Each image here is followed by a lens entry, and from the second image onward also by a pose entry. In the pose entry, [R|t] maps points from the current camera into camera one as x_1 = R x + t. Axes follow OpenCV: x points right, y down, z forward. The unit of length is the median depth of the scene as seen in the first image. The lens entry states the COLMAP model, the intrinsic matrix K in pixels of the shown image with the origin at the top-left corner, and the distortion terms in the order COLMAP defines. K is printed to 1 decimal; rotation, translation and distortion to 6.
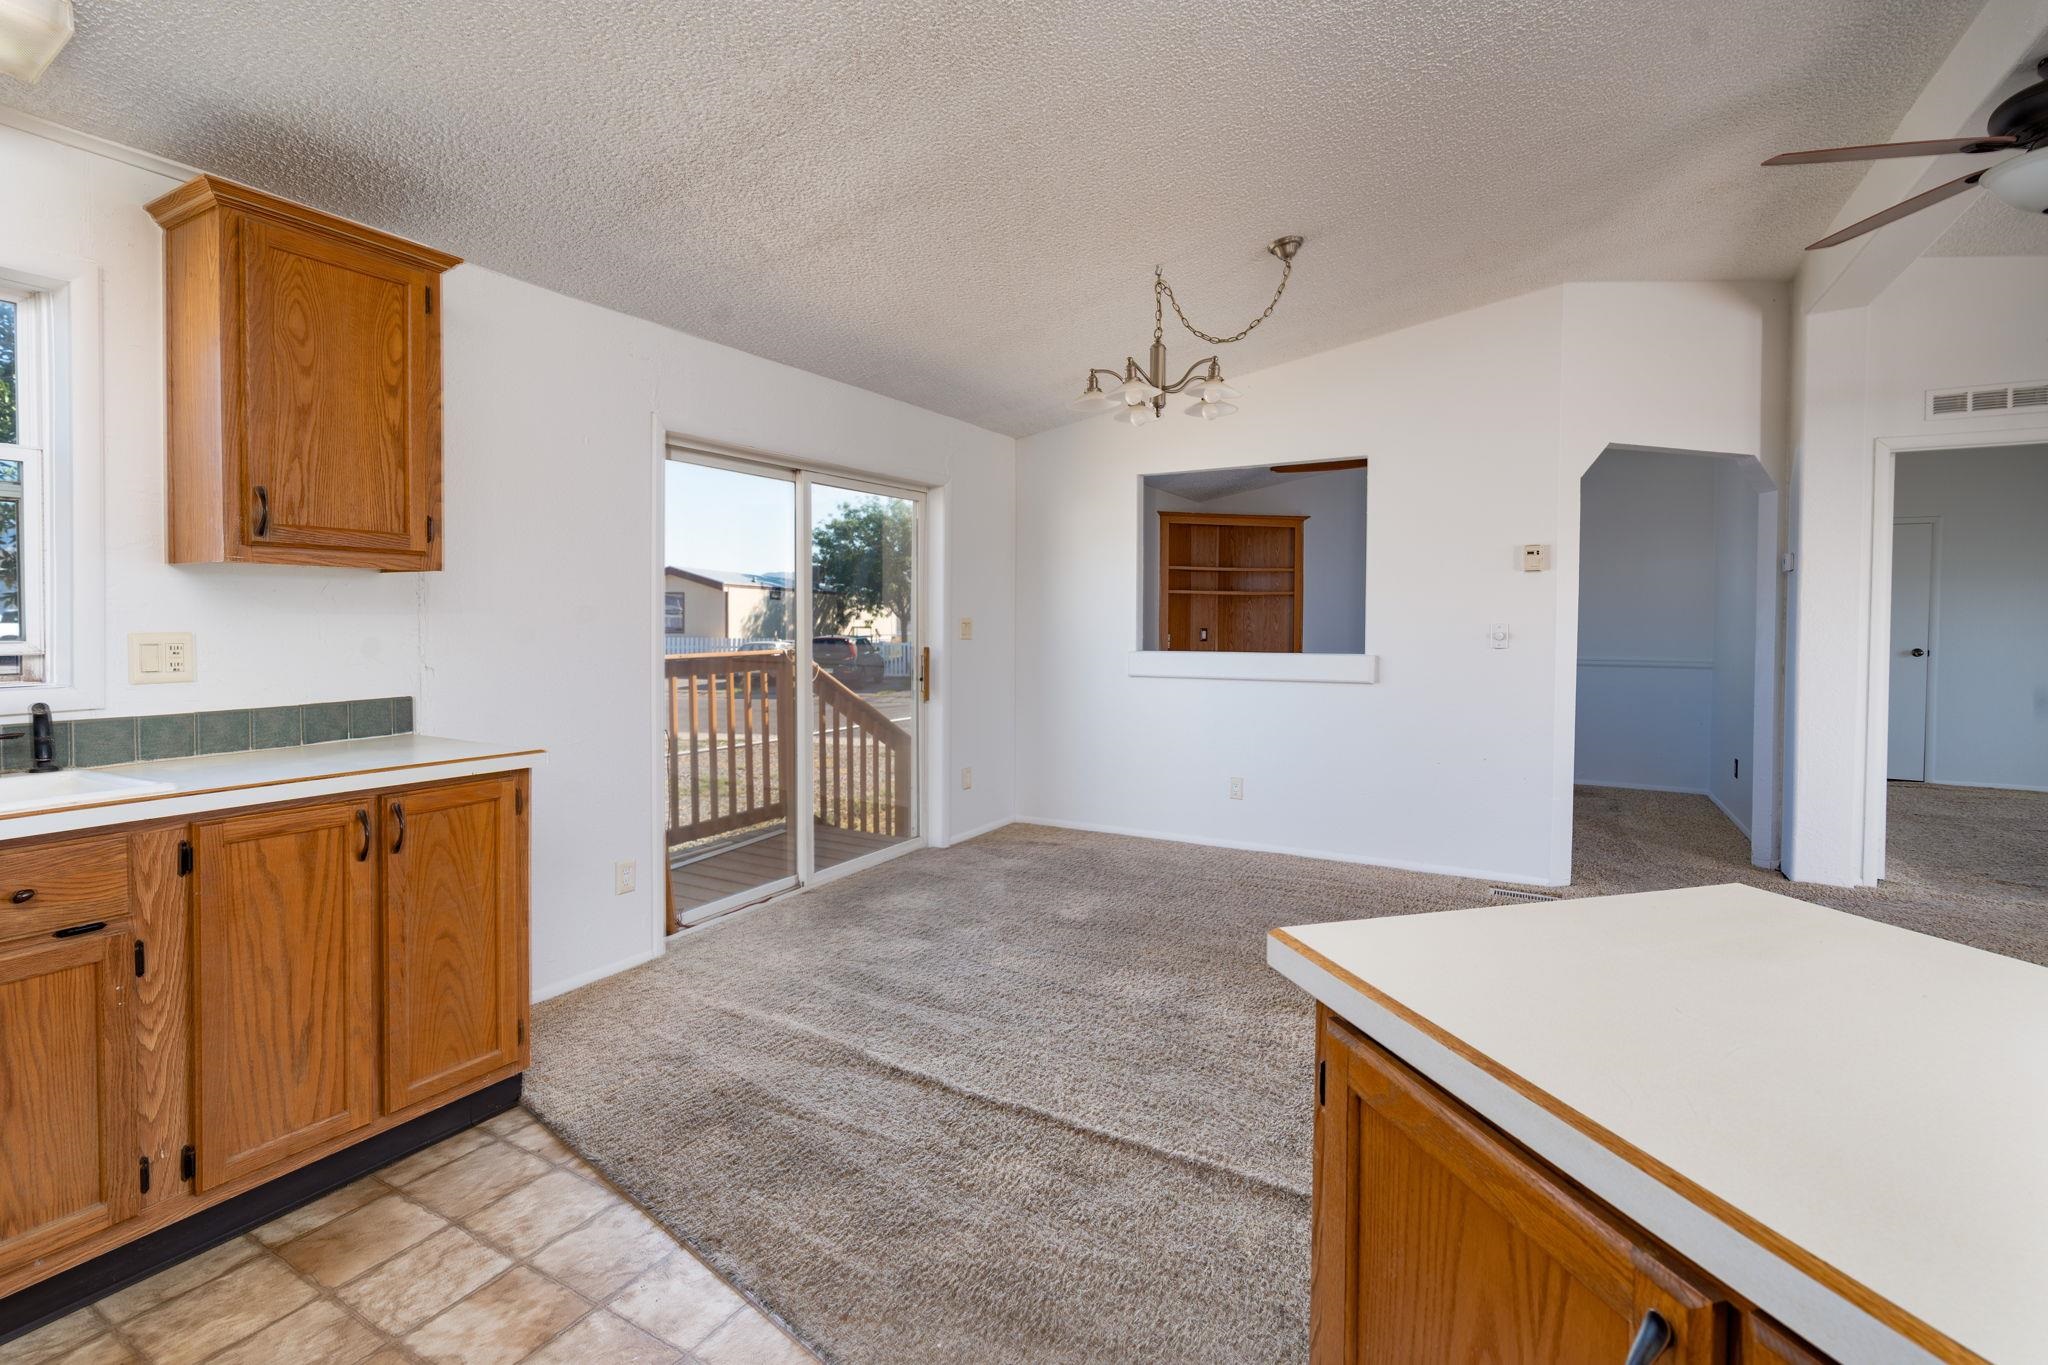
lens RADIAL K [[950.5, 0, 1016.0], [0, 950.5, 639.8], [0, 0, 1]] dist [0.003097, 0.000871]
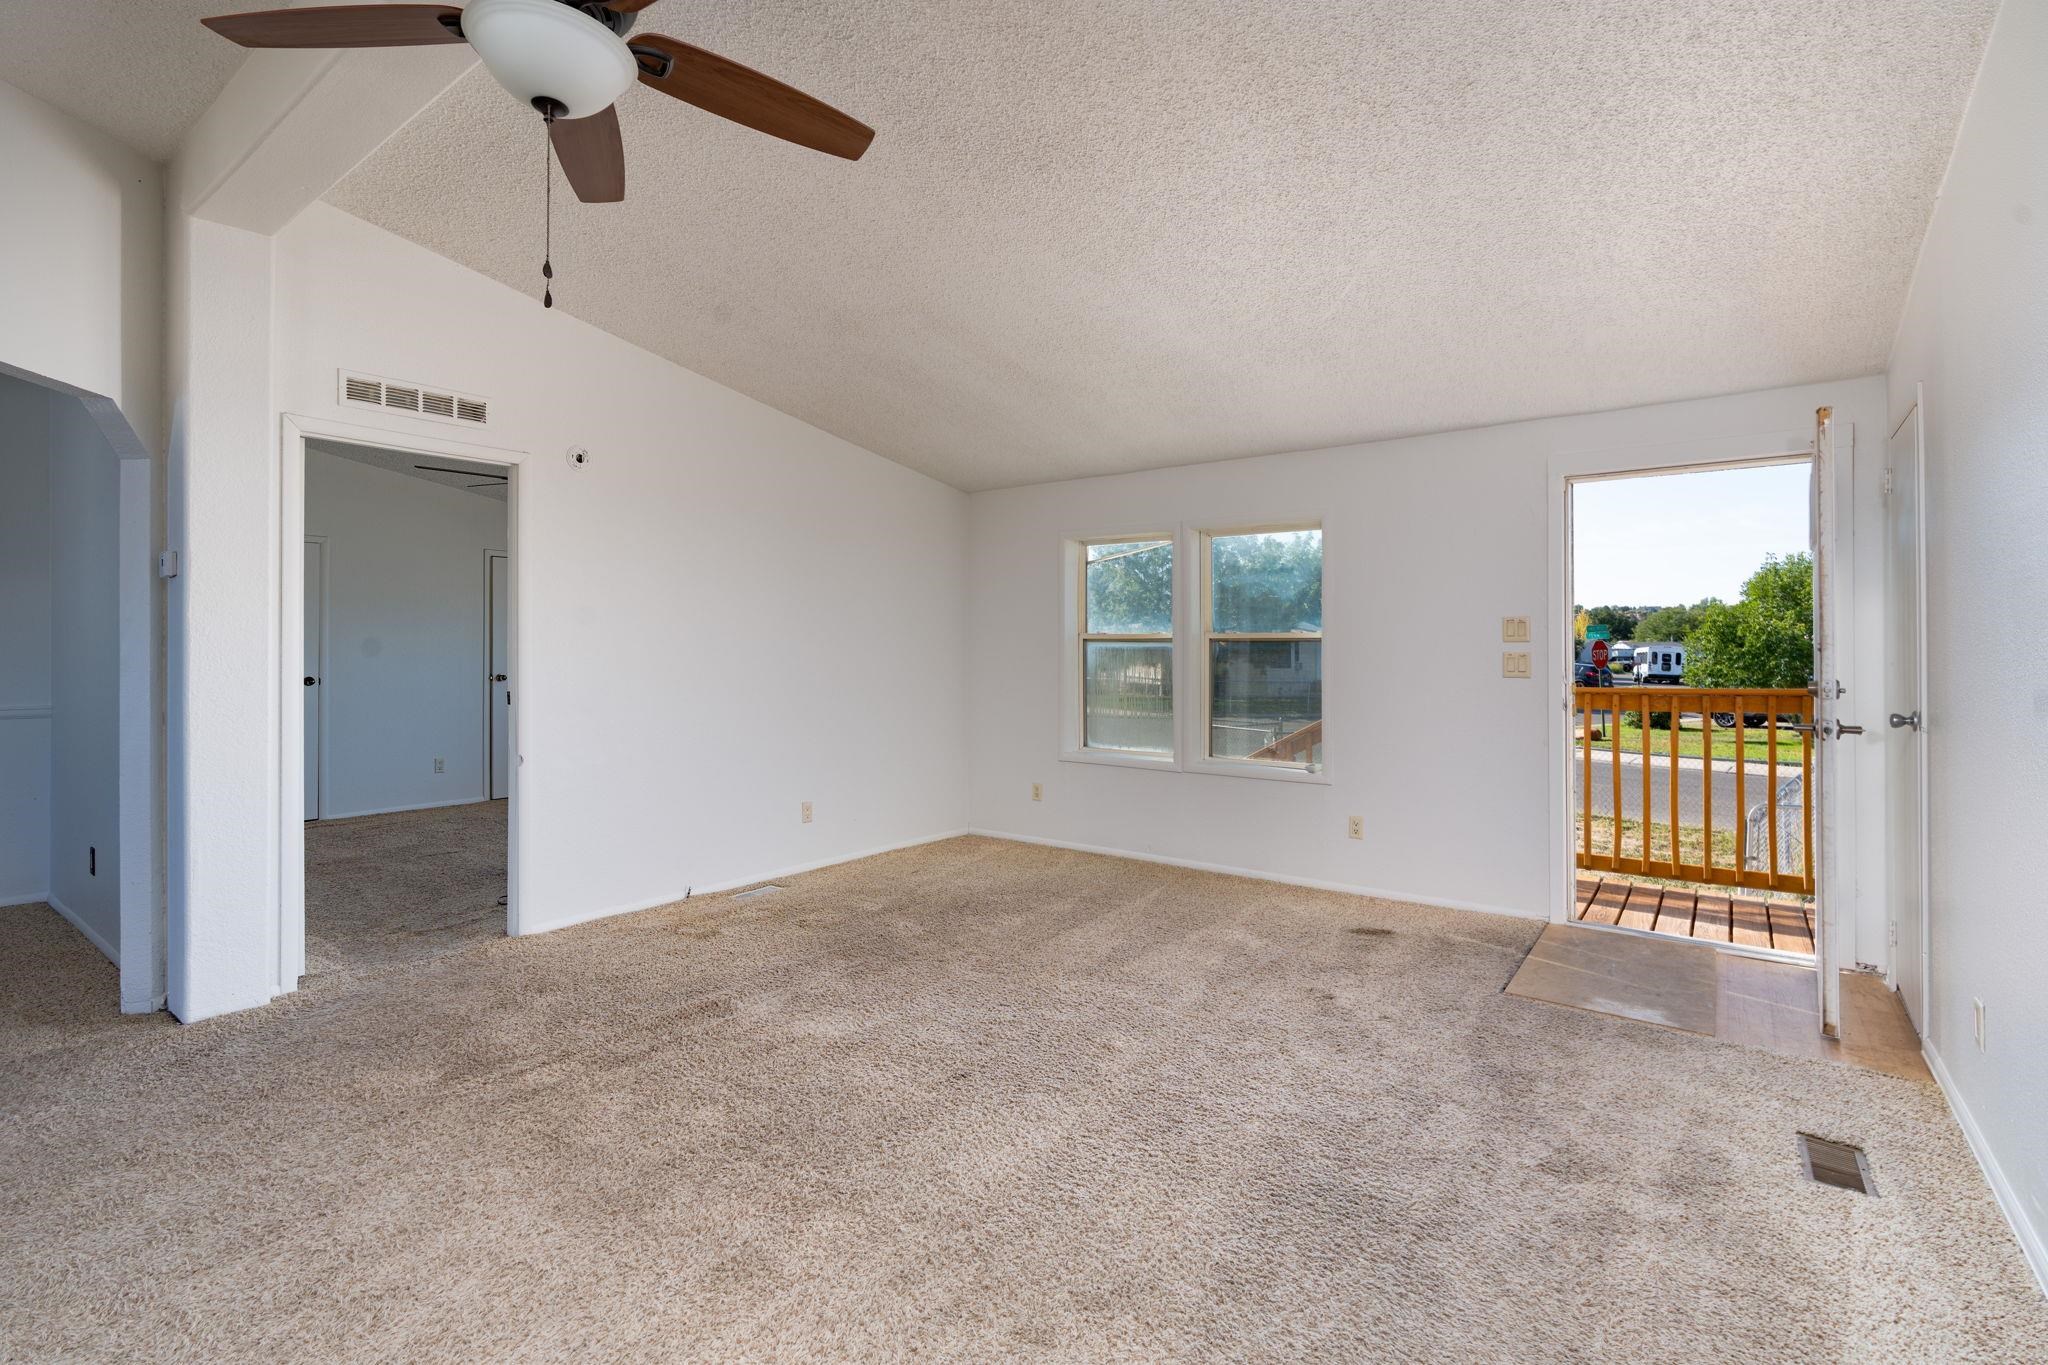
lens RADIAL K [[932.3, 0, 1028.7], [0, 932.3, 648.0], [0, 0, 1]] dist [-0.003560, -0.000135]
pose [[0.133609, -0.003574, 0.991028, 0.219563], [0.022185, 0.999754, 0.000614, -0.006188], [-0.990786, 0.021904, 0.133655, 0.285833]]
